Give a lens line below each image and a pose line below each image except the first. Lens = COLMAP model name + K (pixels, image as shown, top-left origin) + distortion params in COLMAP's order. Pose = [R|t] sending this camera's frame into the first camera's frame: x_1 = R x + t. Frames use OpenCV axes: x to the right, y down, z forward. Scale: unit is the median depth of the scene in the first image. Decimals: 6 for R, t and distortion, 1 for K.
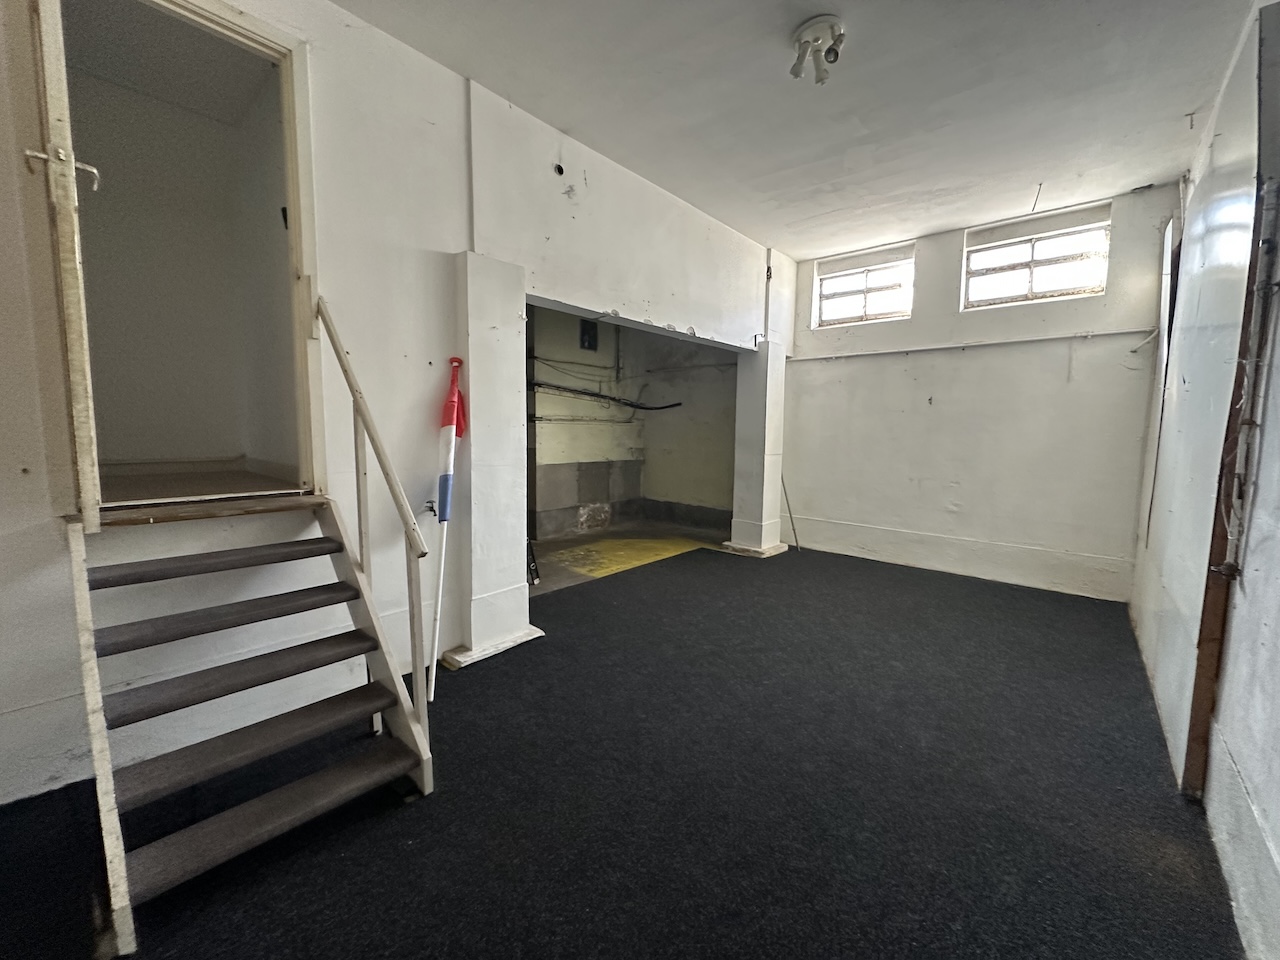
lens RADIAL K [[507.3, 0, 640.7], [0, 507.3, 477.6], [0, 0, 1]] dist [0.002345, 0.000048]
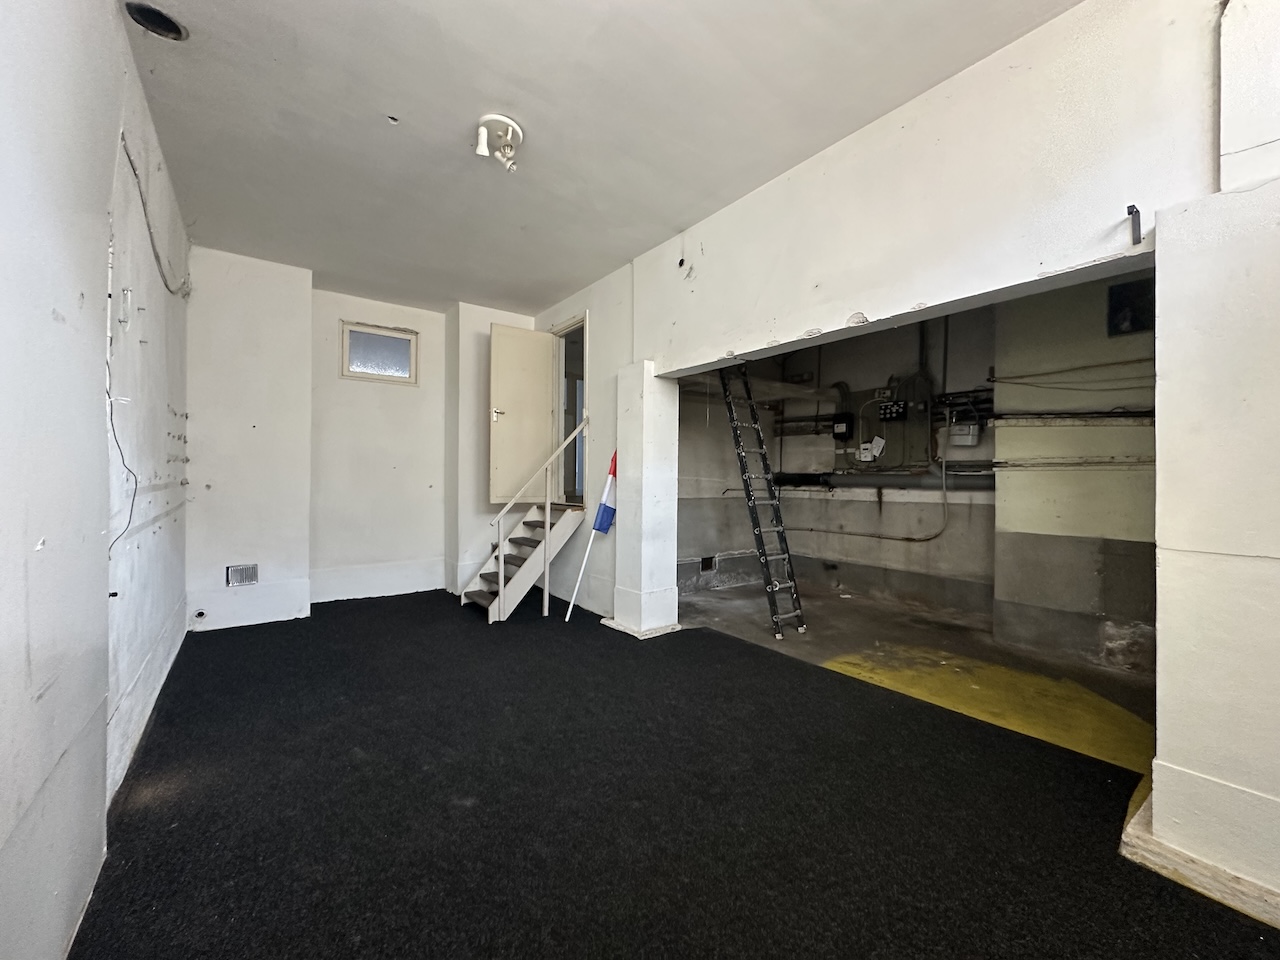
lens RADIAL K [[507.3, 0, 642.0], [0, 507.3, 478.1], [0, 0, 1]] dist [0.002345, 0.000048]
pose [[-0.196861, -0.014379, -0.980326, 0.668000], [-0.102501, 0.994715, 0.005994, -0.060308], [0.975059, 0.101664, -0.197294, 0.771795]]
